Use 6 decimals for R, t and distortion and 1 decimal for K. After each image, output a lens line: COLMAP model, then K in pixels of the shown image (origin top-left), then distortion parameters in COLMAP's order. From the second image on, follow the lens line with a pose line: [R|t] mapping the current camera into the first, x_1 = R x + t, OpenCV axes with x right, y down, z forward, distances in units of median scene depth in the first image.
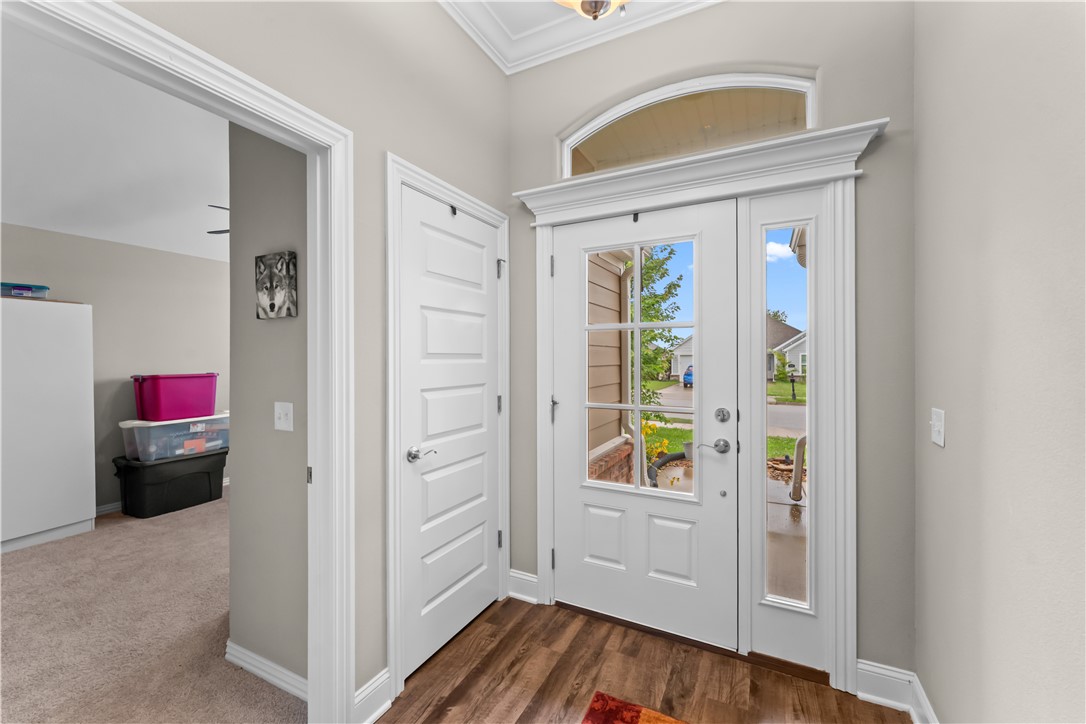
lens RADIAL K [[438.5, 0, 545.3], [0, 438.5, 364.9], [0, 0, 1]] dist [0.000540, -0.001097]
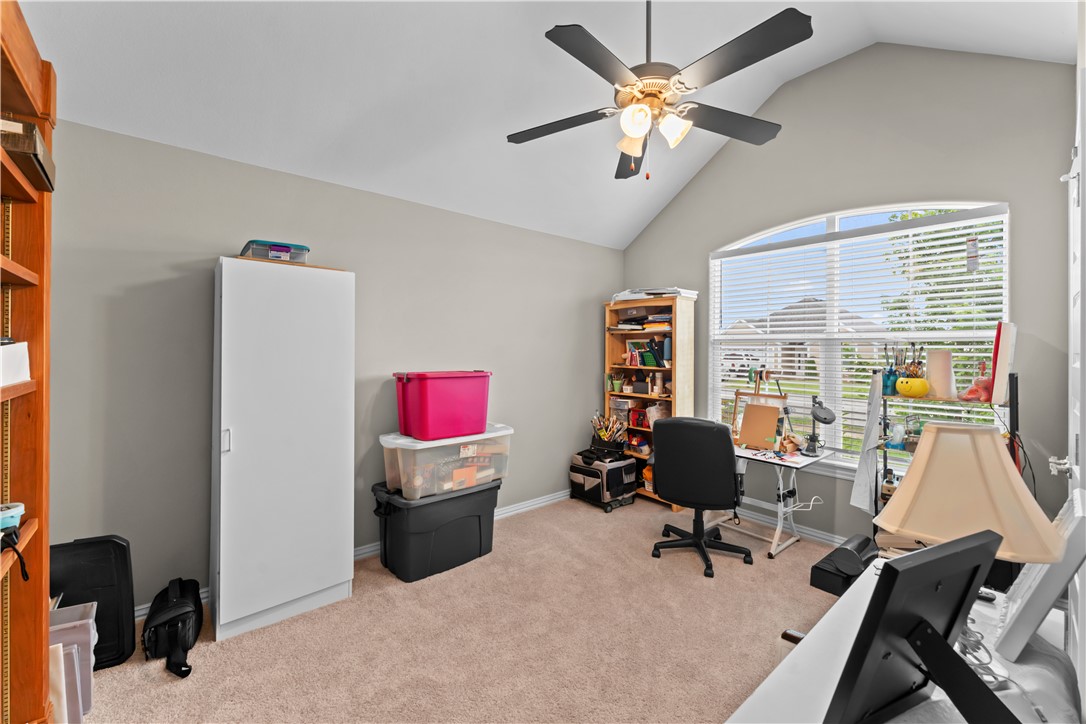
lens RADIAL K [[438.5, 0, 538.8], [0, 438.5, 354.4], [0, 0, 1]] dist [0.000540, -0.001097]
pose [[0.920772, 0.007483, -0.390029, -0.448468], [-0.012358, 0.999874, -0.009993, -0.002128], [0.389905, 0.014022, 0.920748, 0.432325]]
